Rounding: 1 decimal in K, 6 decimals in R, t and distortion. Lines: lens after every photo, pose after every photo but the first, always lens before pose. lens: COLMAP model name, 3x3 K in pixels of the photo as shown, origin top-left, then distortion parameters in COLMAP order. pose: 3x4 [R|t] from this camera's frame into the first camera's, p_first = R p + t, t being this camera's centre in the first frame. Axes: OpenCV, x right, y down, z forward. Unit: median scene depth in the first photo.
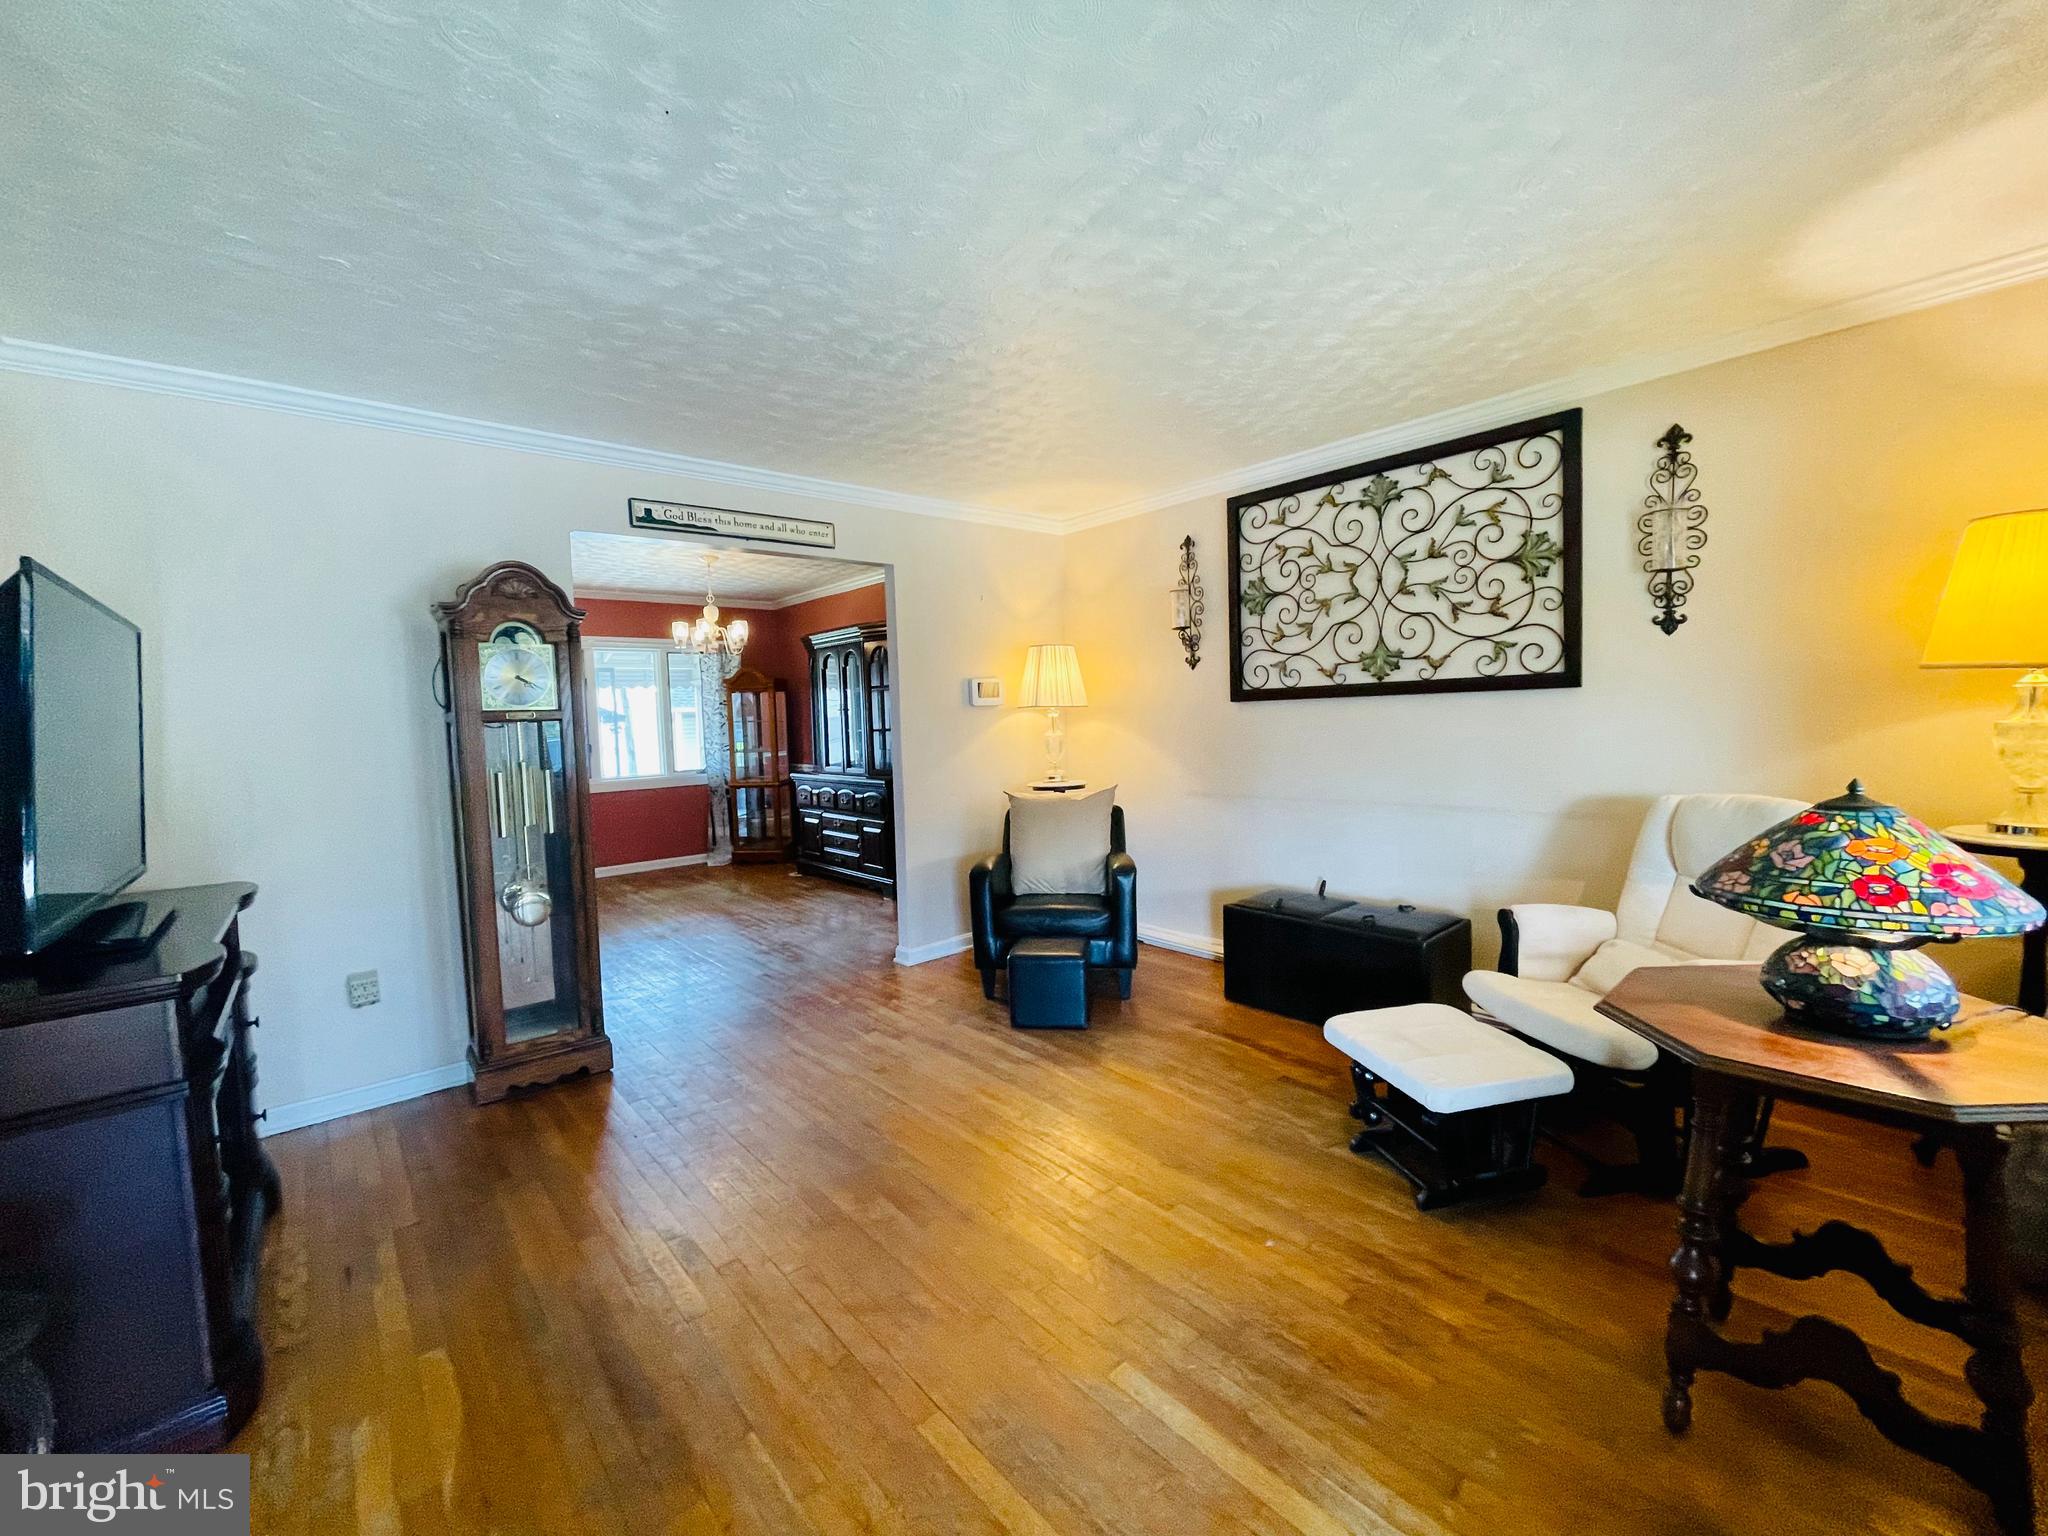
lens RADIAL K [[824.5, 0, 1024.0], [0, 824.5, 768.0], [0, 0, 1]] dist [-0.009743, 0.000291]
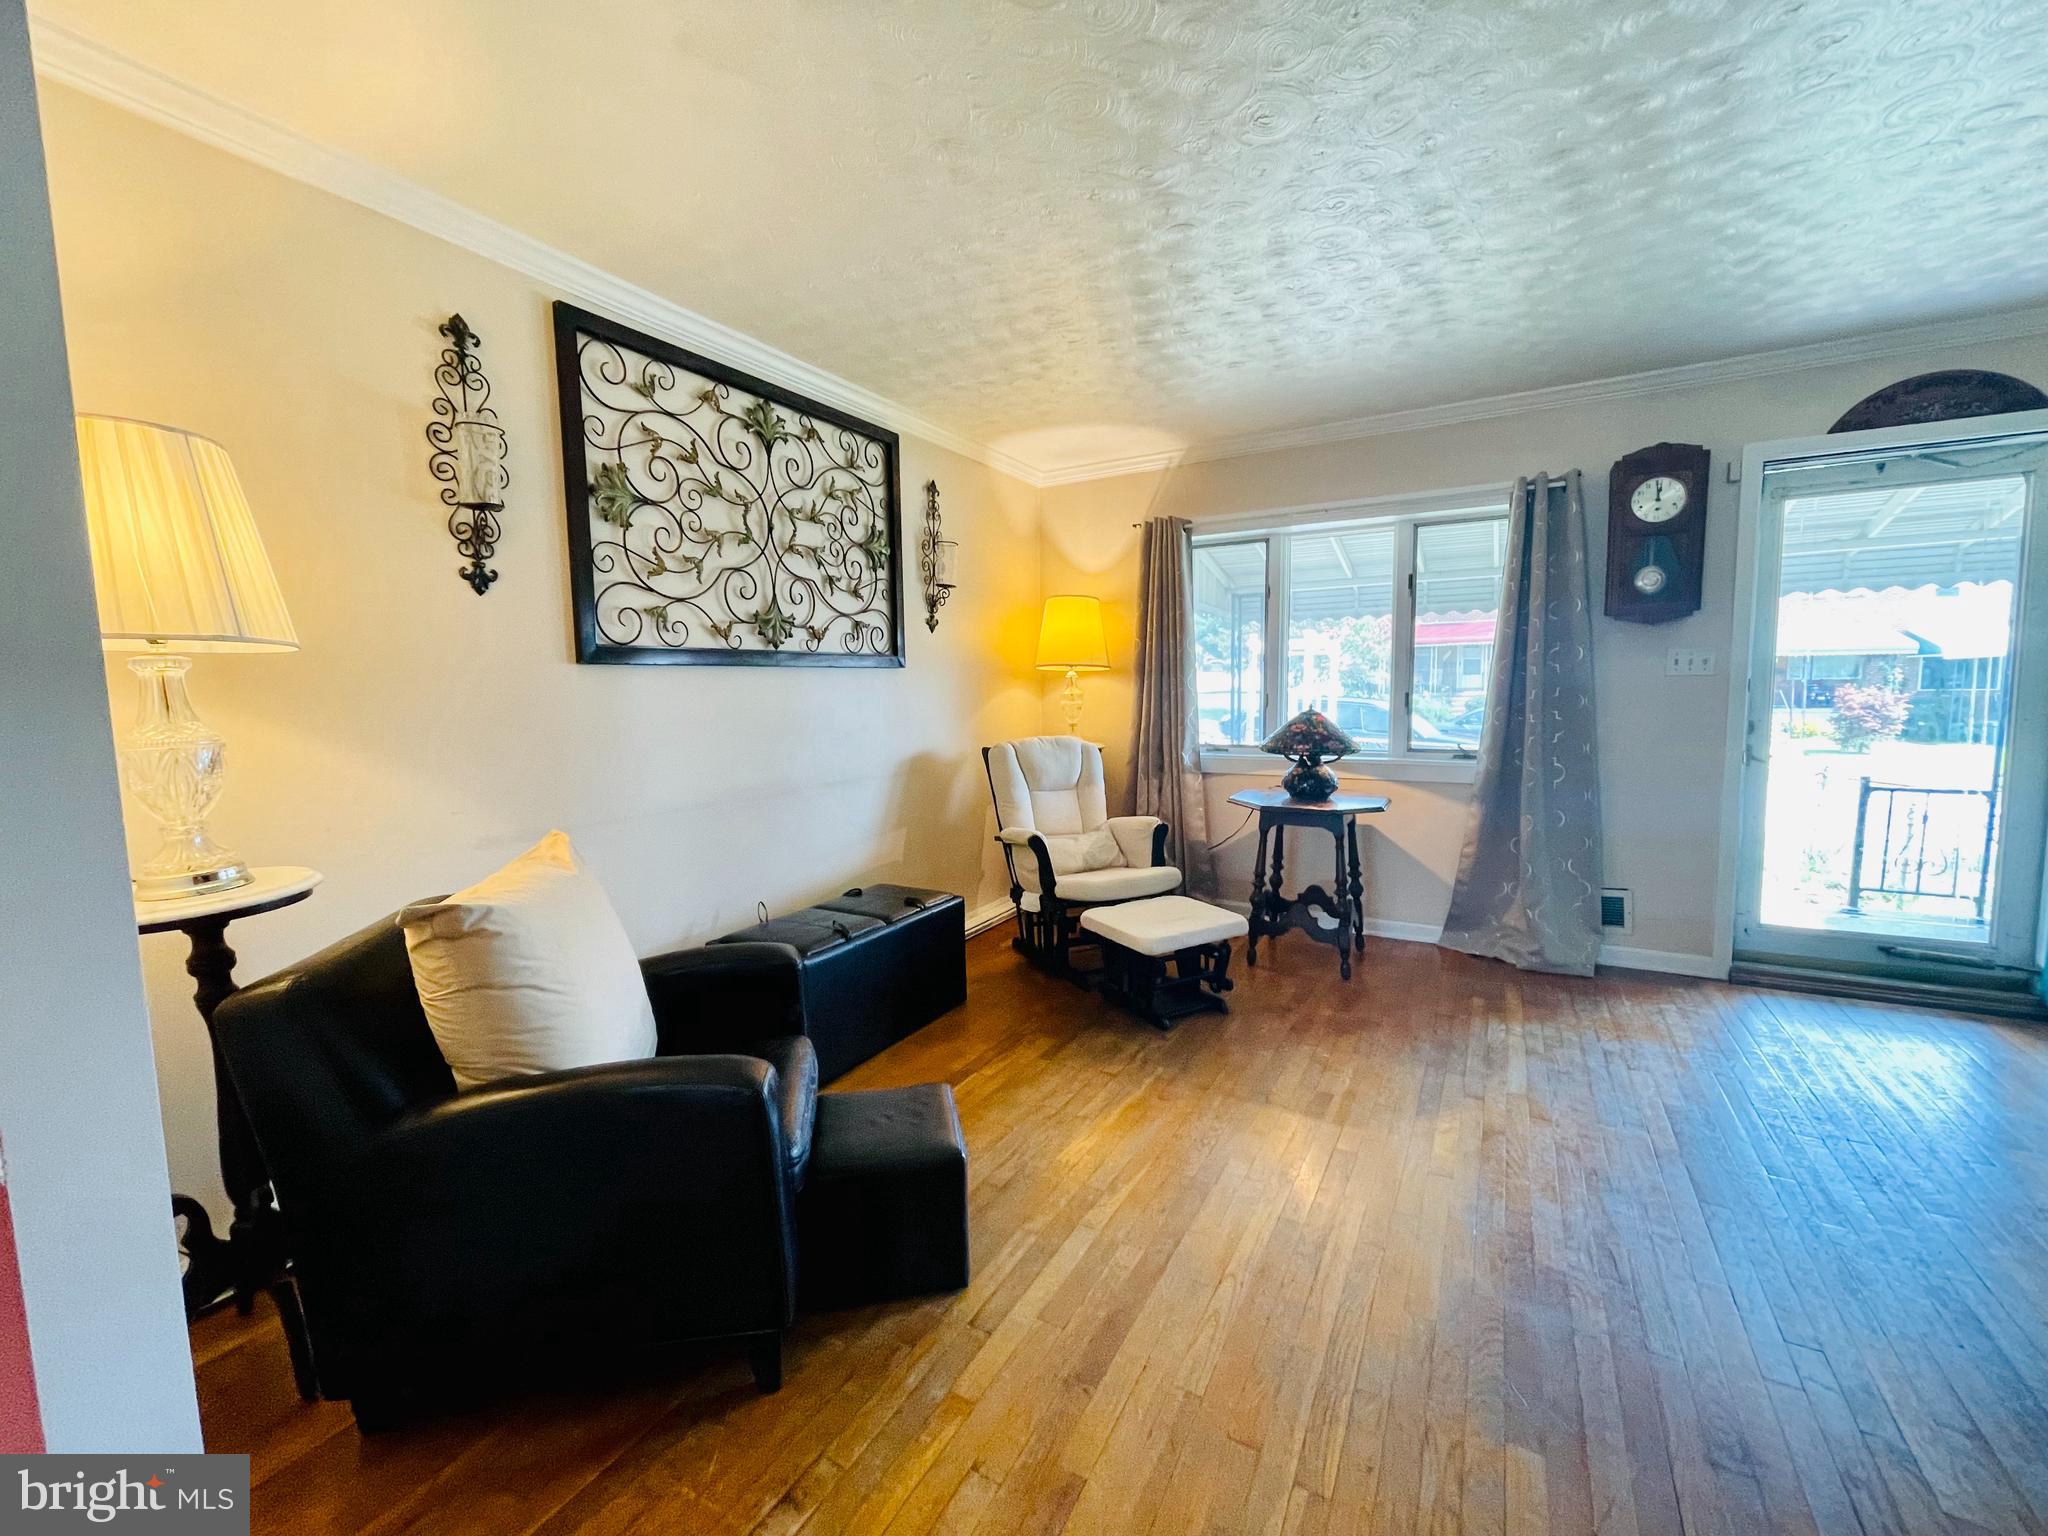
lens RADIAL K [[824.5, 0, 1024.0], [0, 824.5, 768.0], [0, 0, 1]] dist [-0.009743, 0.000291]
pose [[-0.318807, -0.055588, 0.946188, -0.453752], [0.087036, 0.992344, 0.087626, -0.035970], [-0.943815, 0.110288, -0.311528, 1.029766]]
